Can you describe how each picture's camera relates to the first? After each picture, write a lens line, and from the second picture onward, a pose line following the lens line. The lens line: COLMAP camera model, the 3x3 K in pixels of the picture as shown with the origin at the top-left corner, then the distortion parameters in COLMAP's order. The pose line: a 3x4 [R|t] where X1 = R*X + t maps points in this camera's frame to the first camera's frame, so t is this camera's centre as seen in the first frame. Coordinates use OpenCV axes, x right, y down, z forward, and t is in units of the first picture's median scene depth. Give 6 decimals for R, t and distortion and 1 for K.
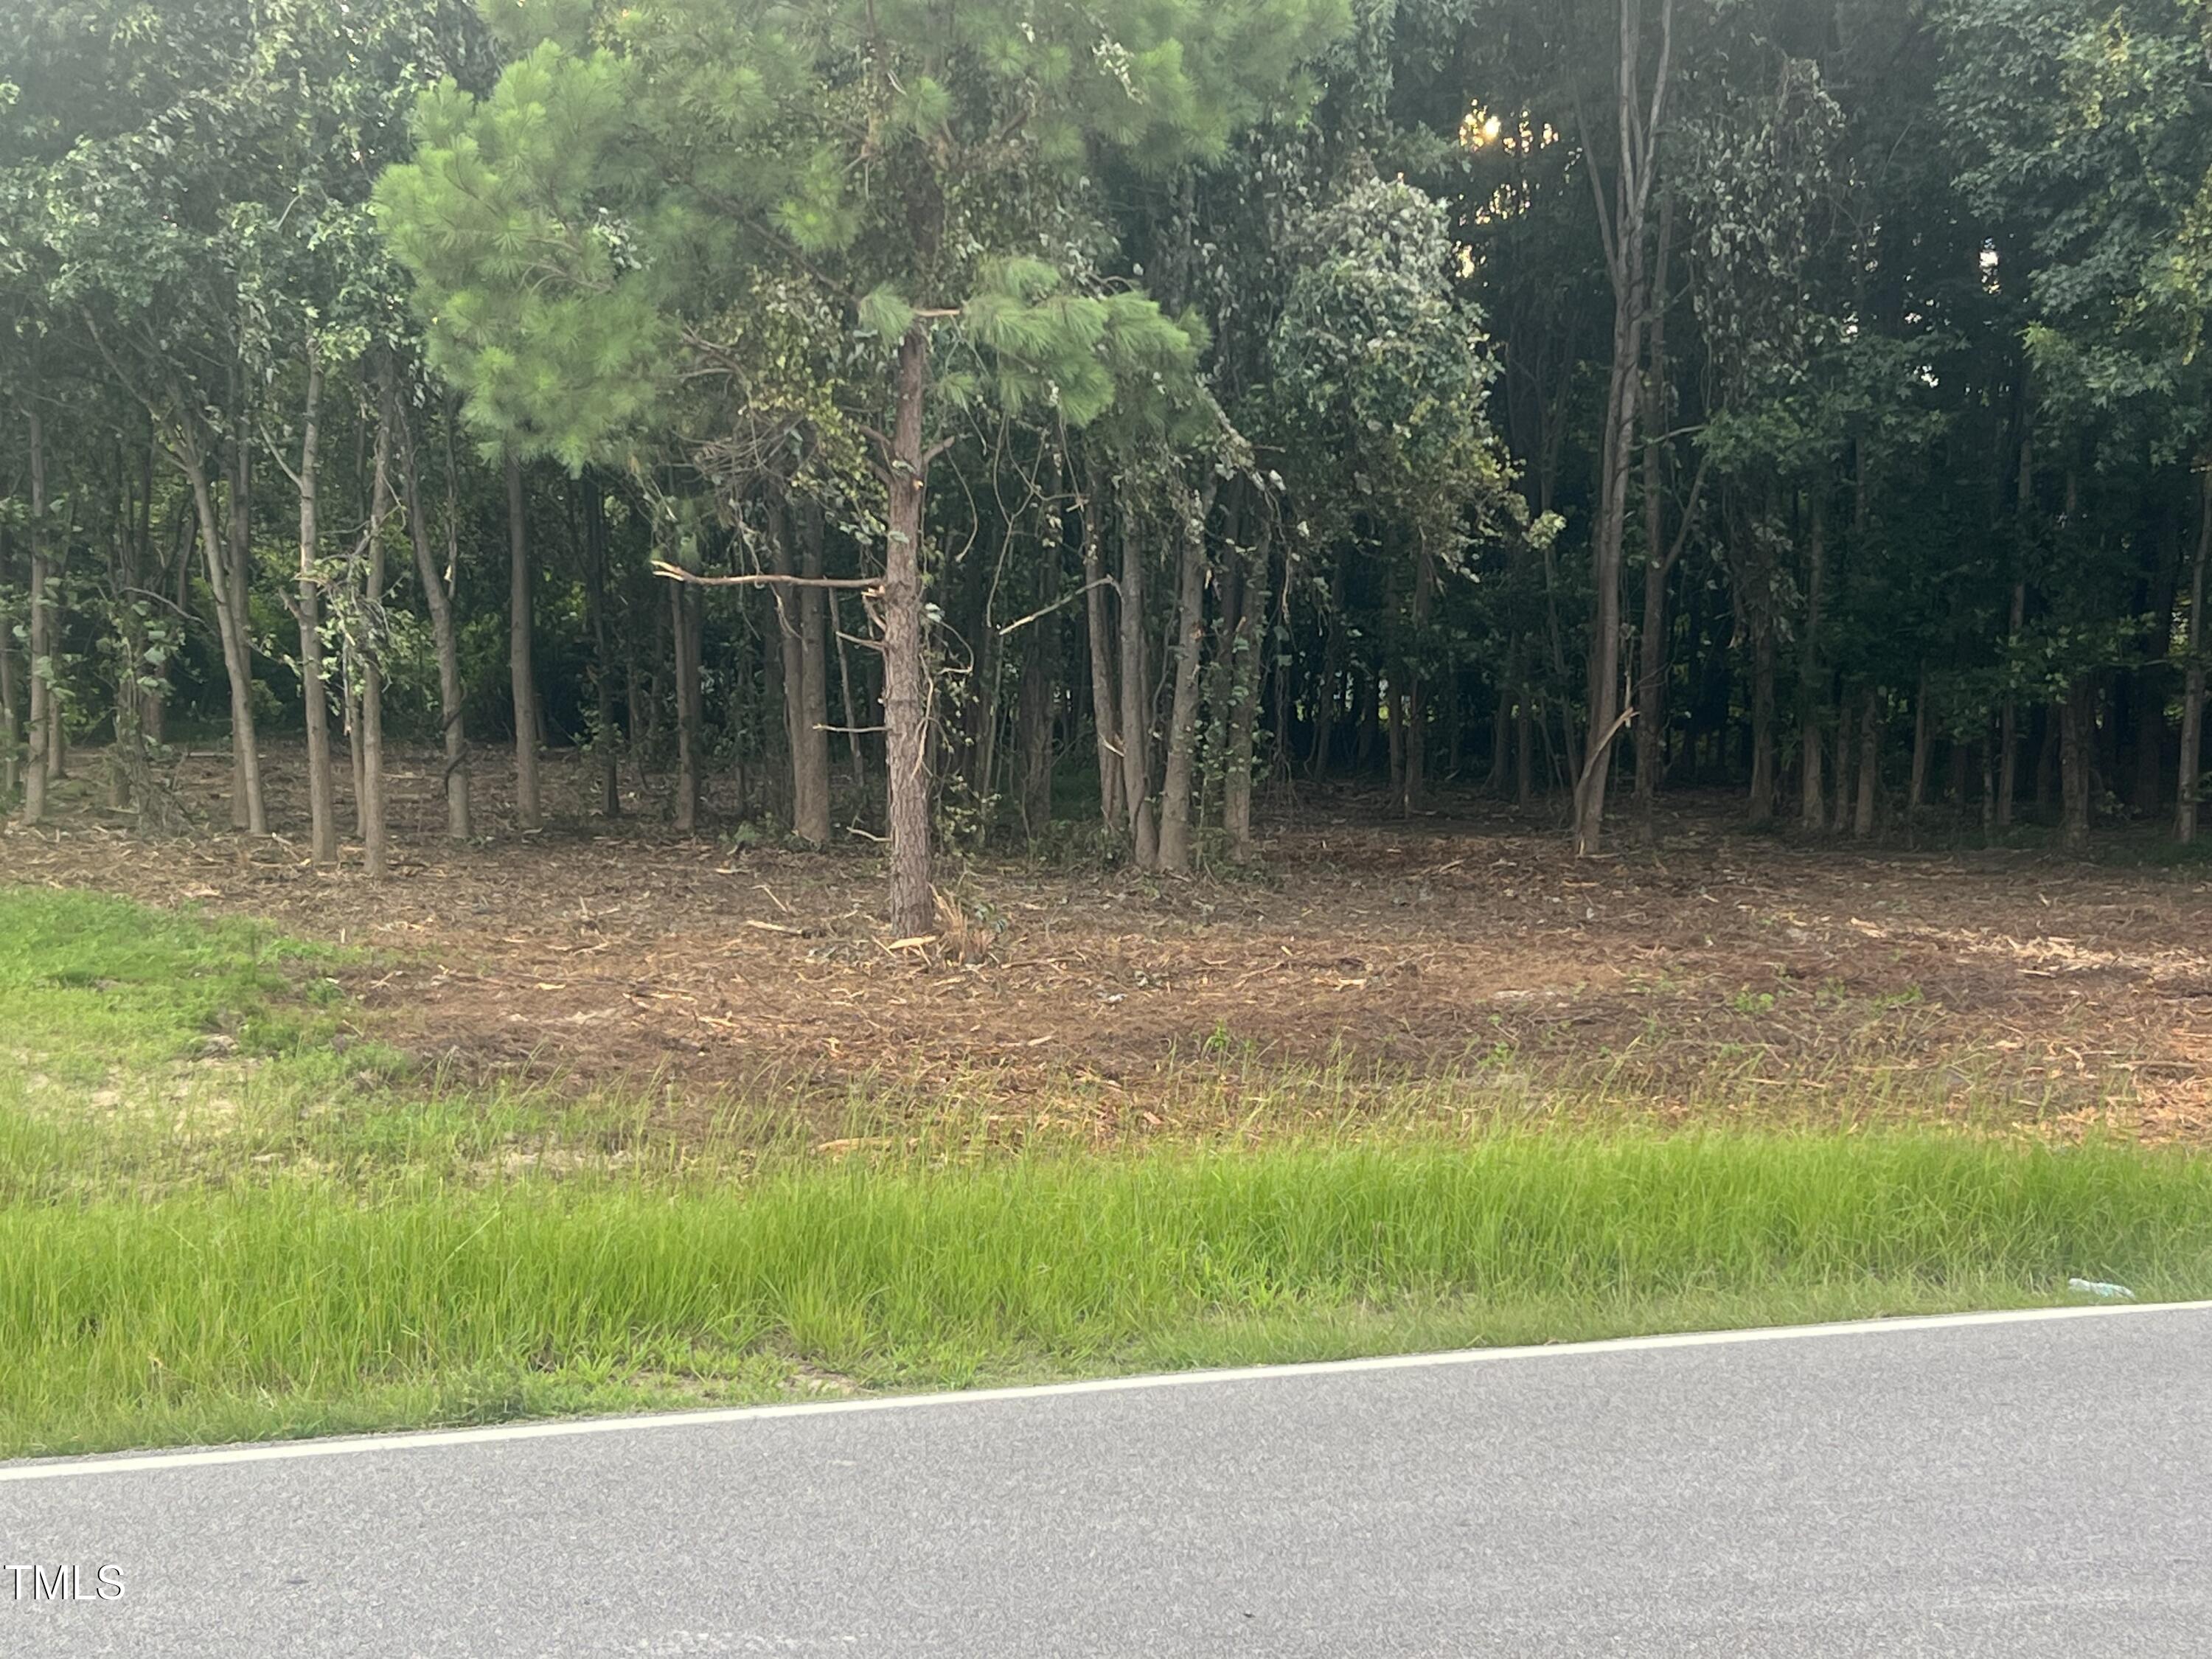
lens RADIAL K [[3671.7, 0, 1104.8], [0, 3671.7, 920.0], [0, 0, 1]] dist [0.317539, -0.523166]
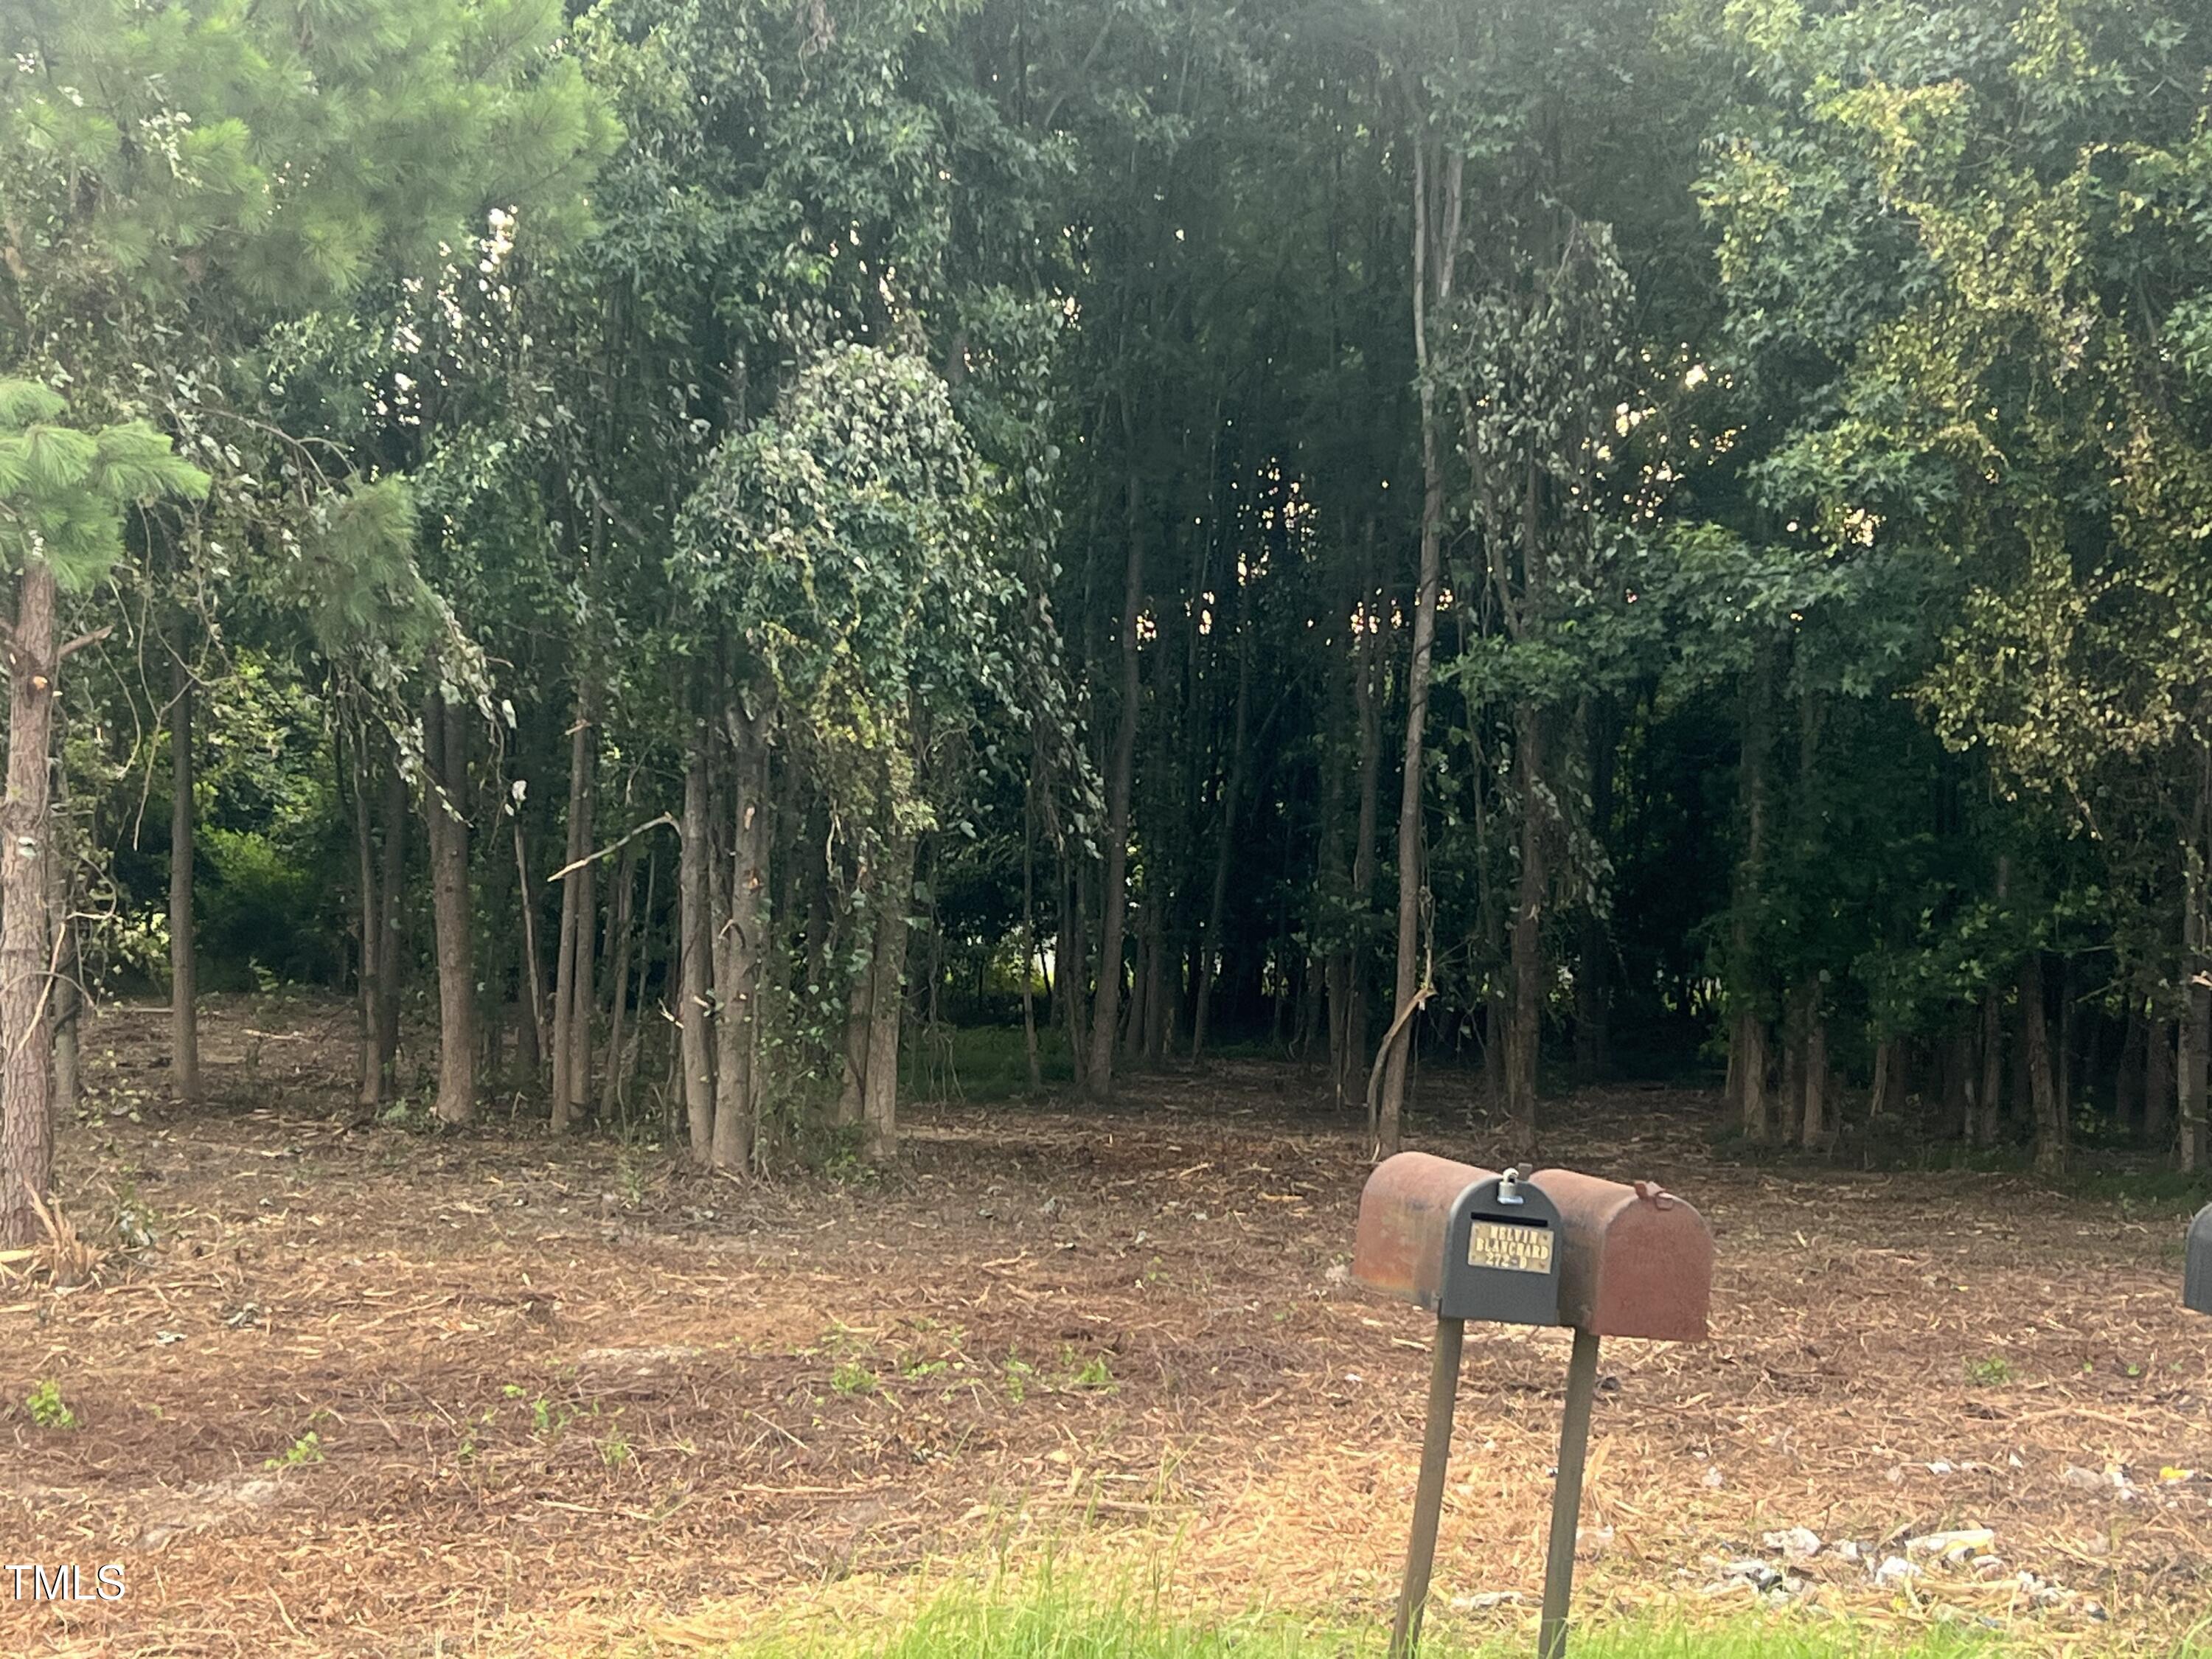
lens RADIAL K [[3671.7, 0, 1104.8], [0, 3671.7, 920.0], [0, 0, 1]] dist [0.317539, -0.523166]
pose [[0.982935, 0.016583, -0.183206, 0.233322], [-0.030227, 0.996951, -0.071936, -0.010688], [0.181455, 0.076246, 0.980439, 0.176663]]
